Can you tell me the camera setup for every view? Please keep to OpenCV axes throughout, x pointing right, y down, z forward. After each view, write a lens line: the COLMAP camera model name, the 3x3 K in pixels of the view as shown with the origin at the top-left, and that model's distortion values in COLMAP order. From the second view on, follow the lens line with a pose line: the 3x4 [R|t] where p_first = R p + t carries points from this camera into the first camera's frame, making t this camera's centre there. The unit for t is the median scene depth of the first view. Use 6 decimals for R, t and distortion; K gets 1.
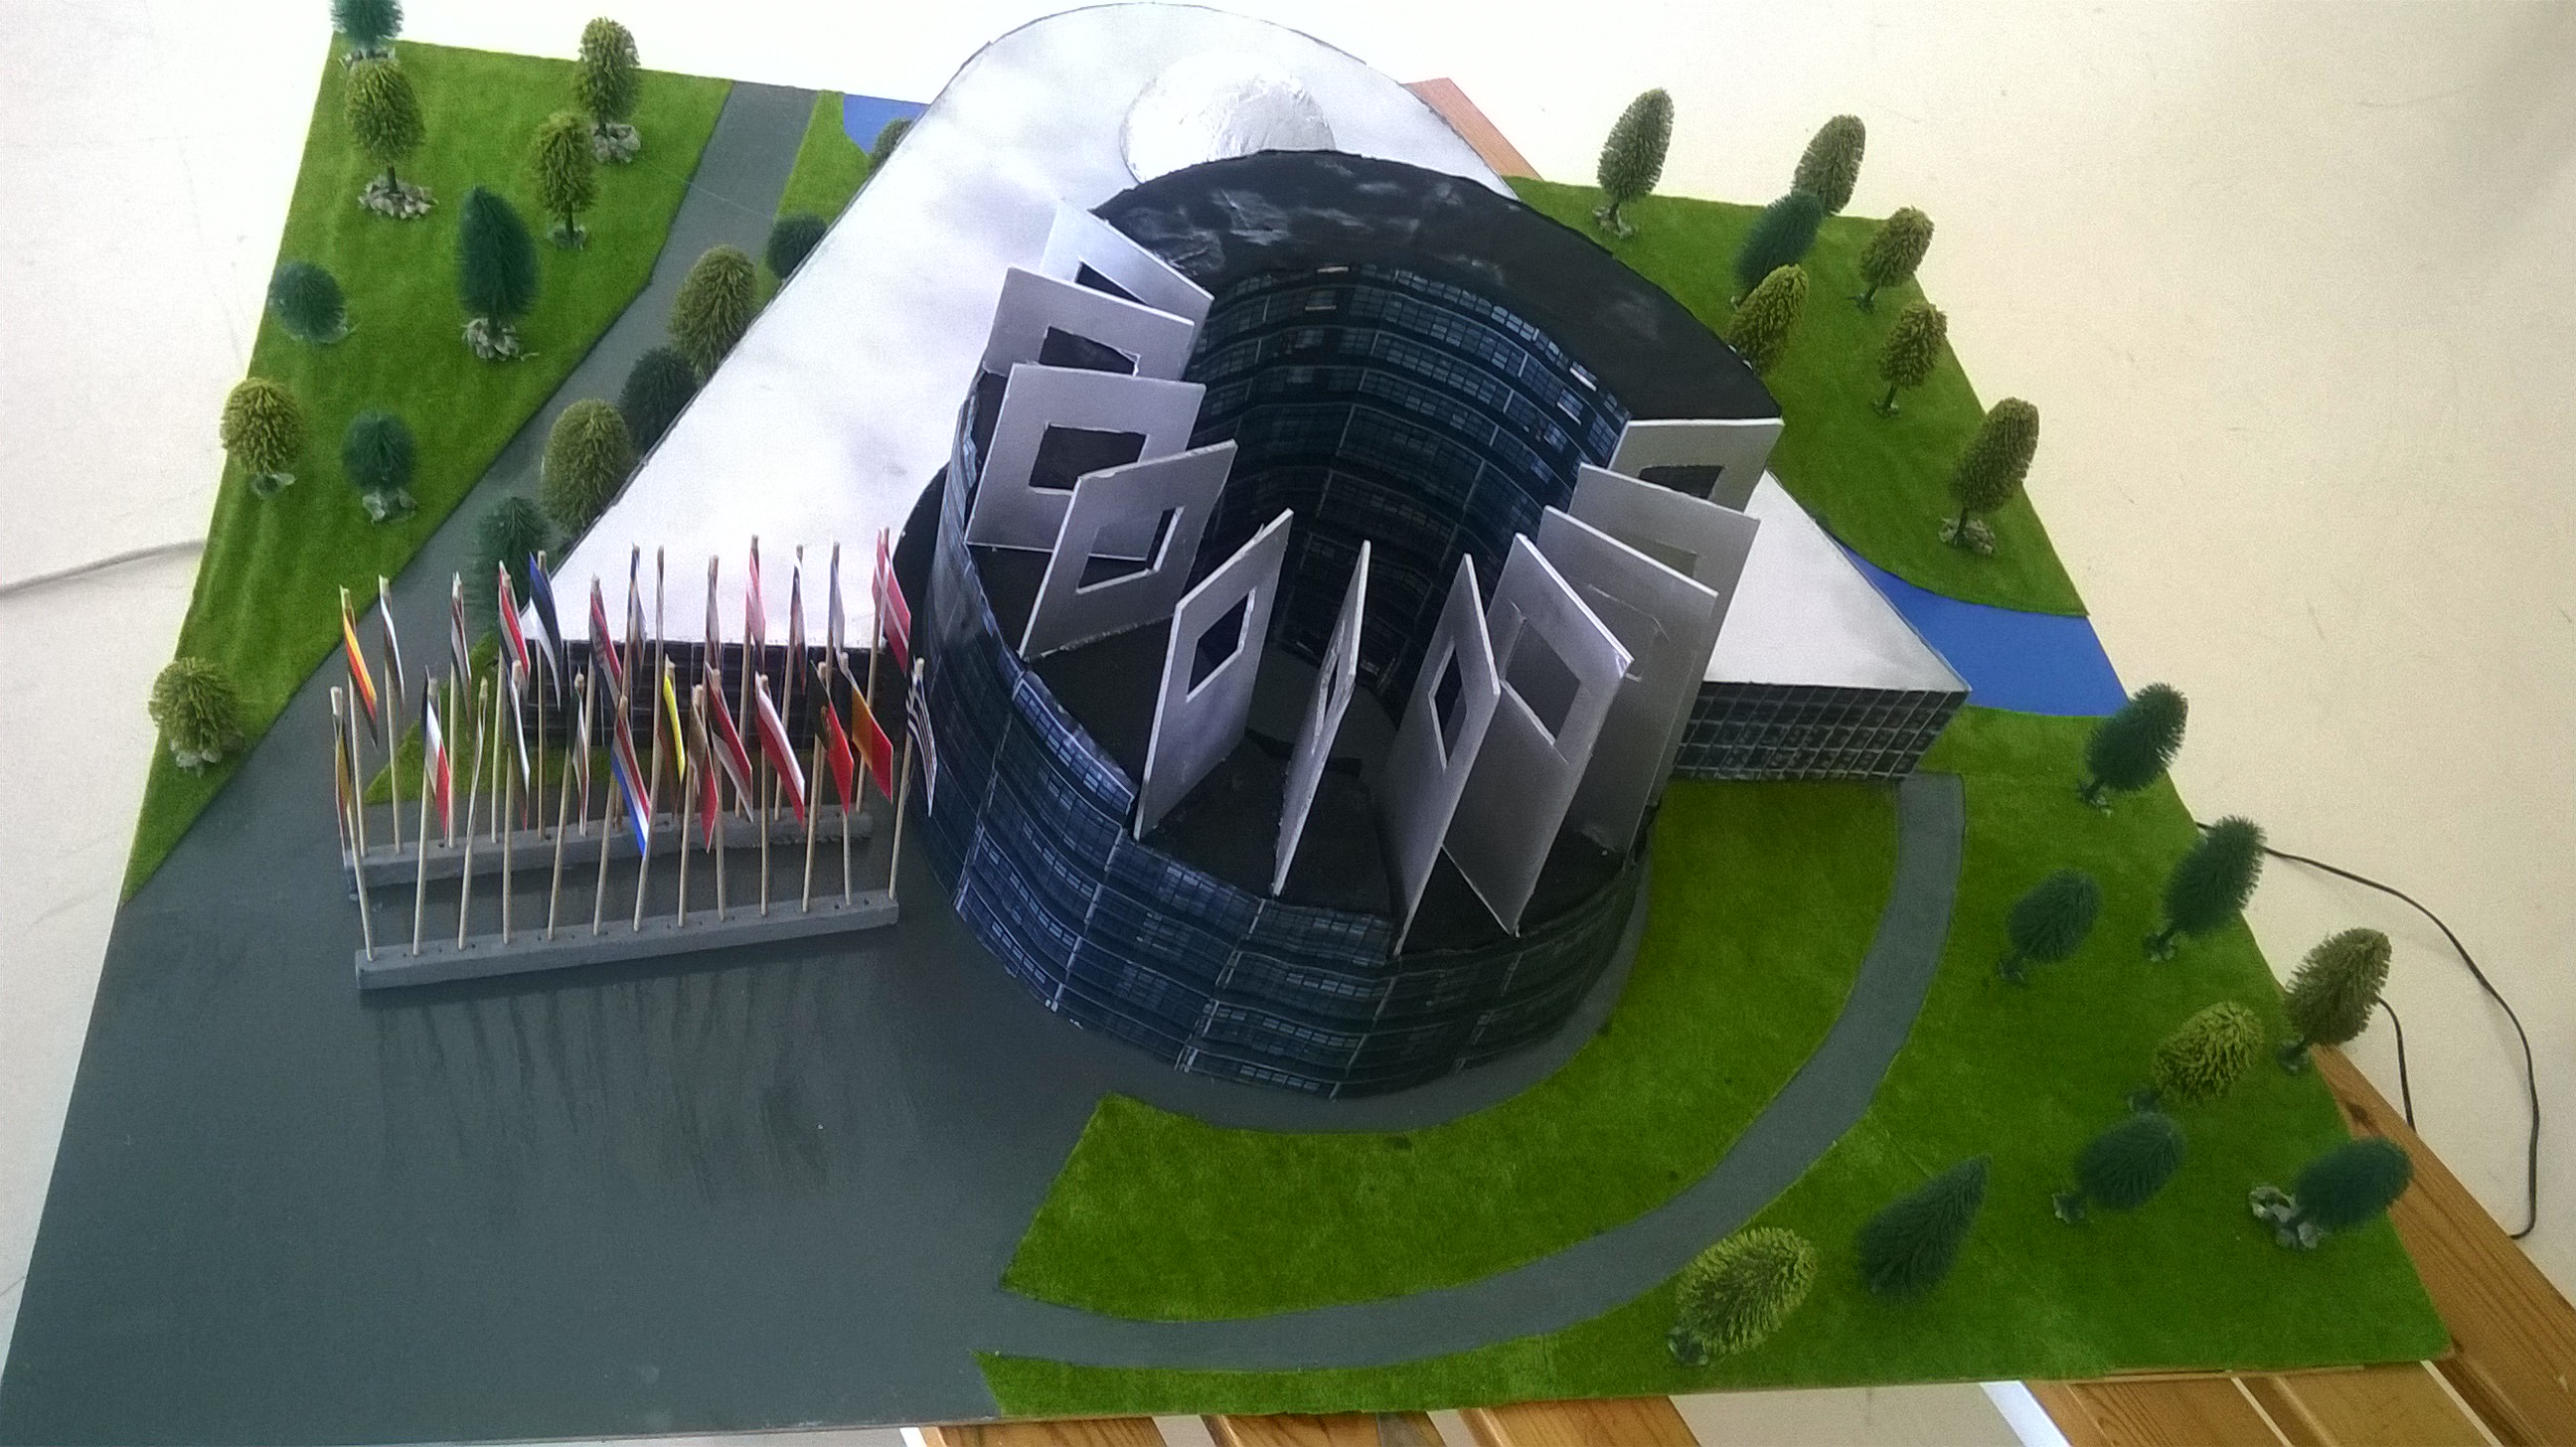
lens RADIAL K [[2169.1, 0, 1295.9], [0, 2169.1, 722.1], [0, 0, 1]] dist [0.055148, -0.134395]
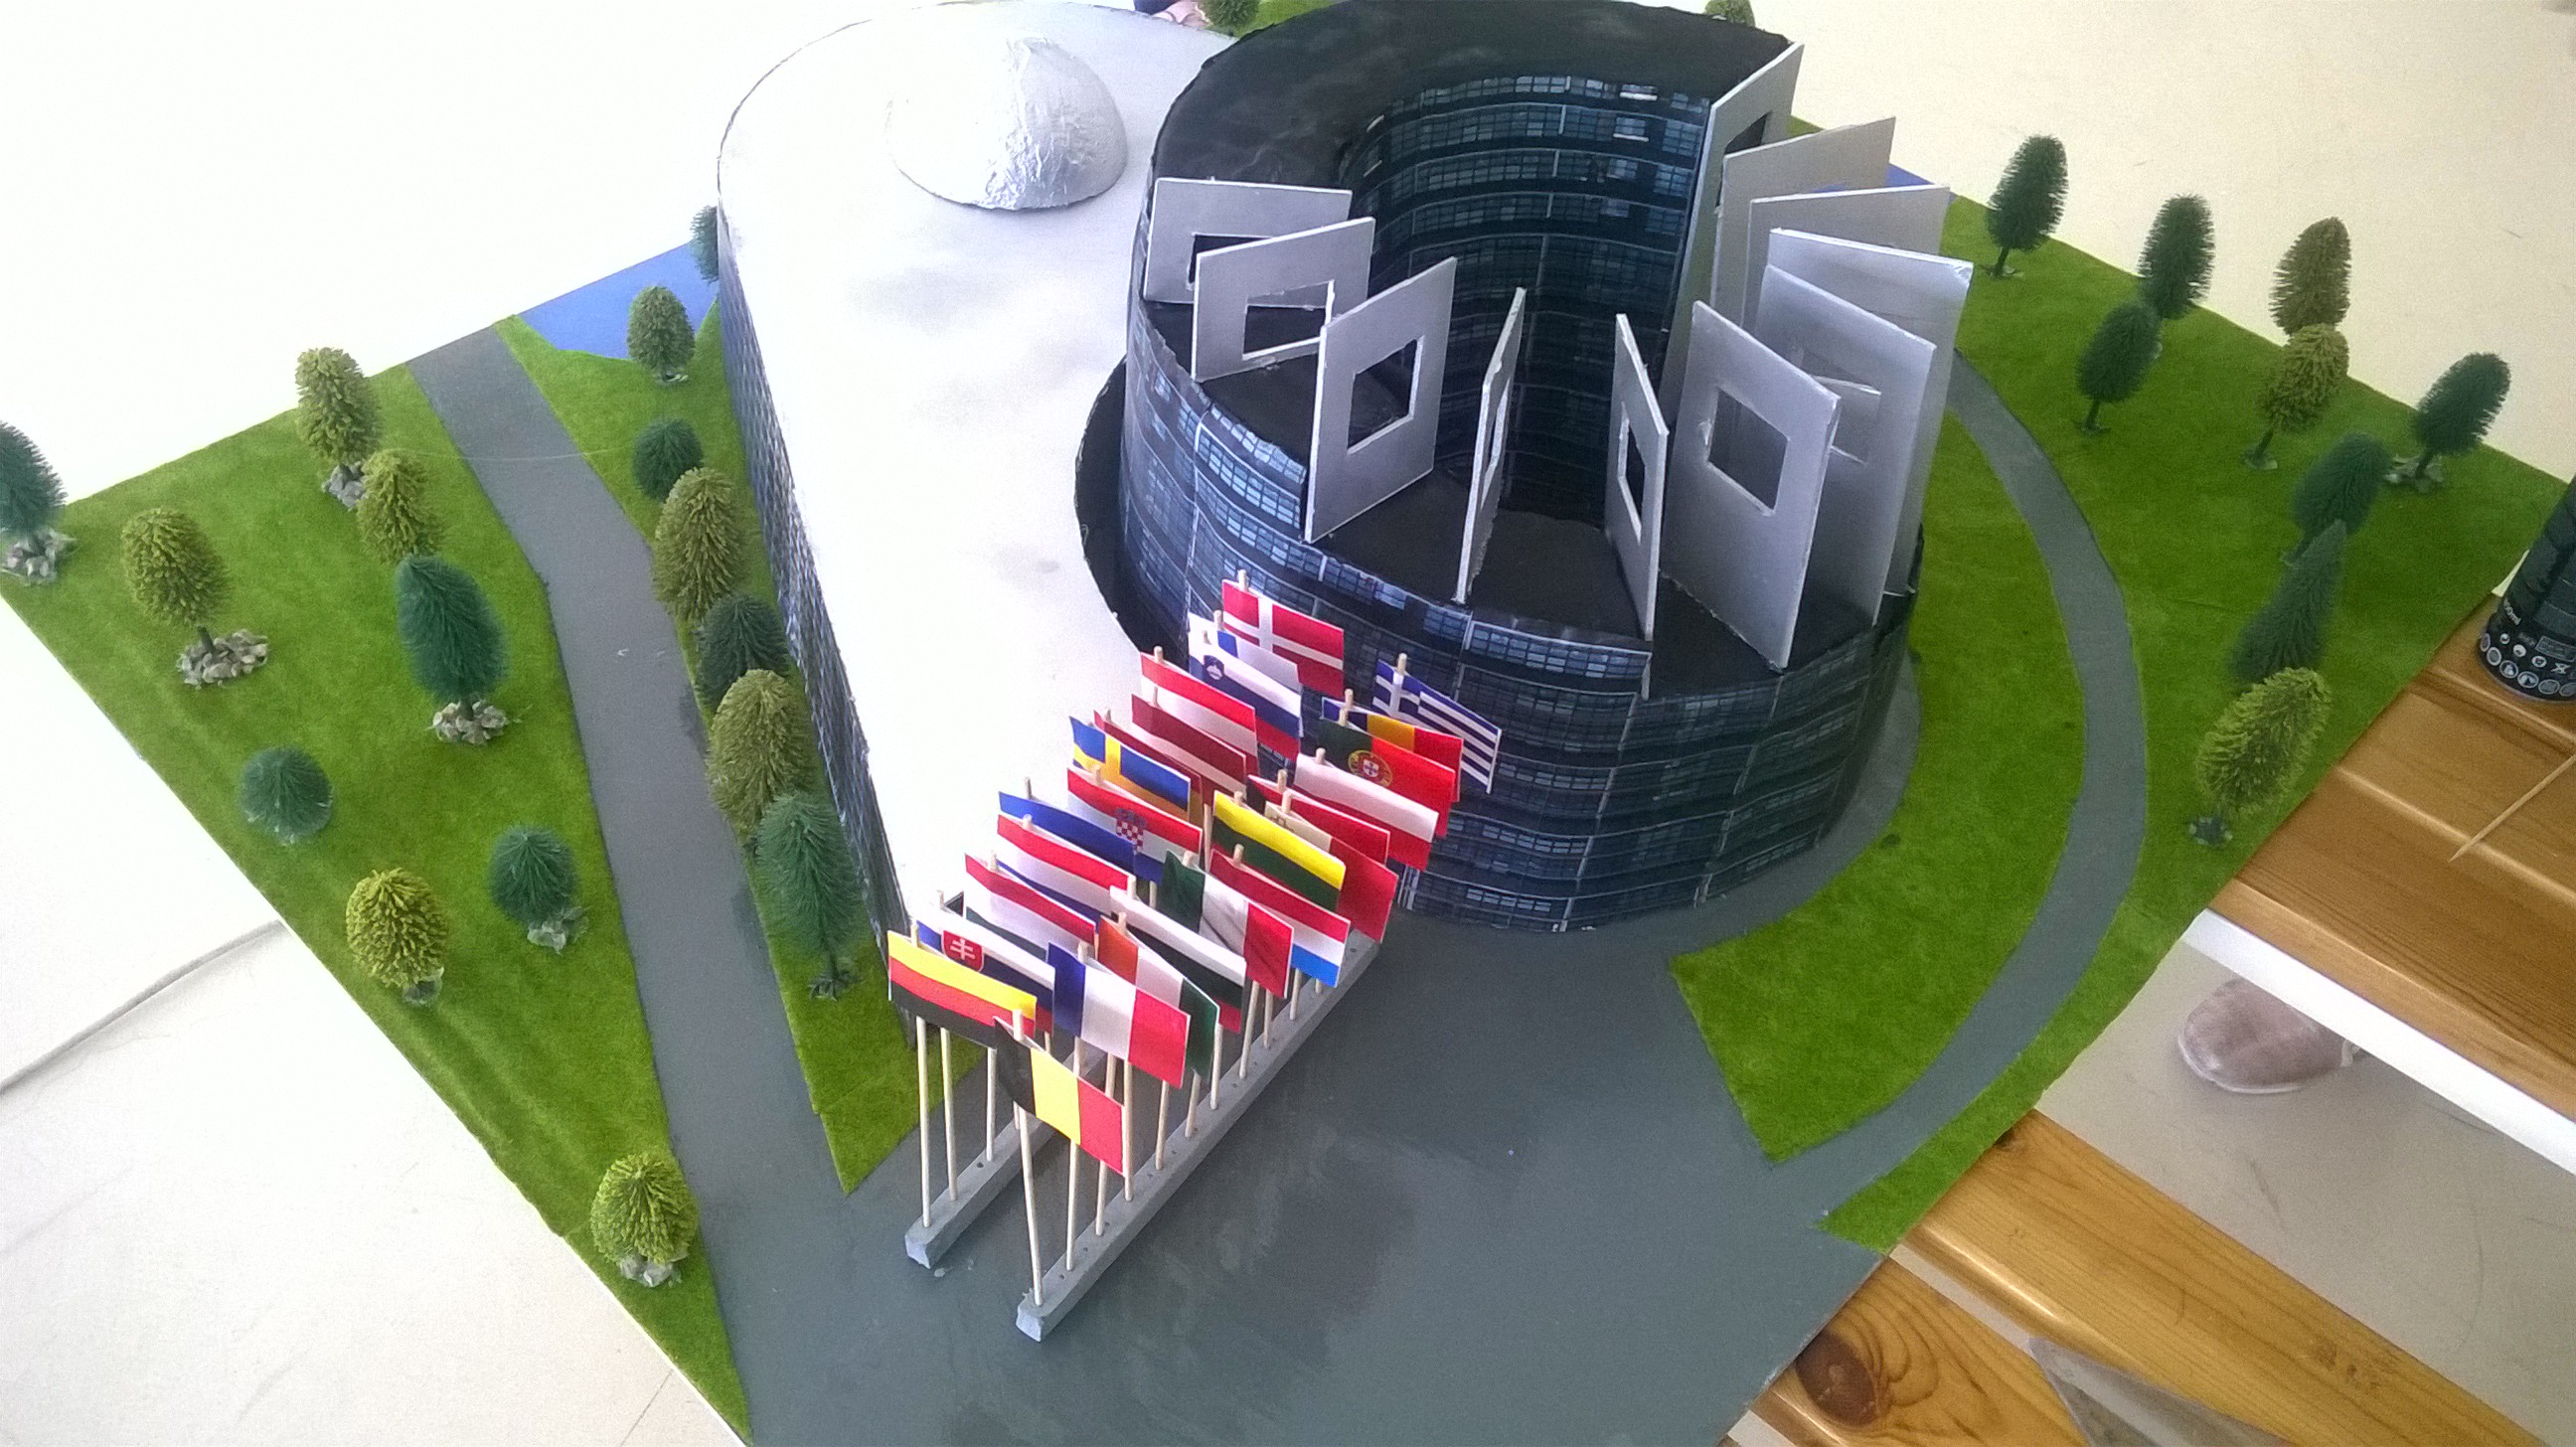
lens RADIAL K [[2169.1, 0, 1295.9], [0, 2169.1, 722.1], [0, 0, 1]] dist [0.055148, -0.134395]
pose [[0.786489, -0.551515, 0.277970, -0.405441], [0.542163, 0.832095, 0.116946, -0.115962], [-0.295794, 0.058729, 0.953445, 0.111879]]
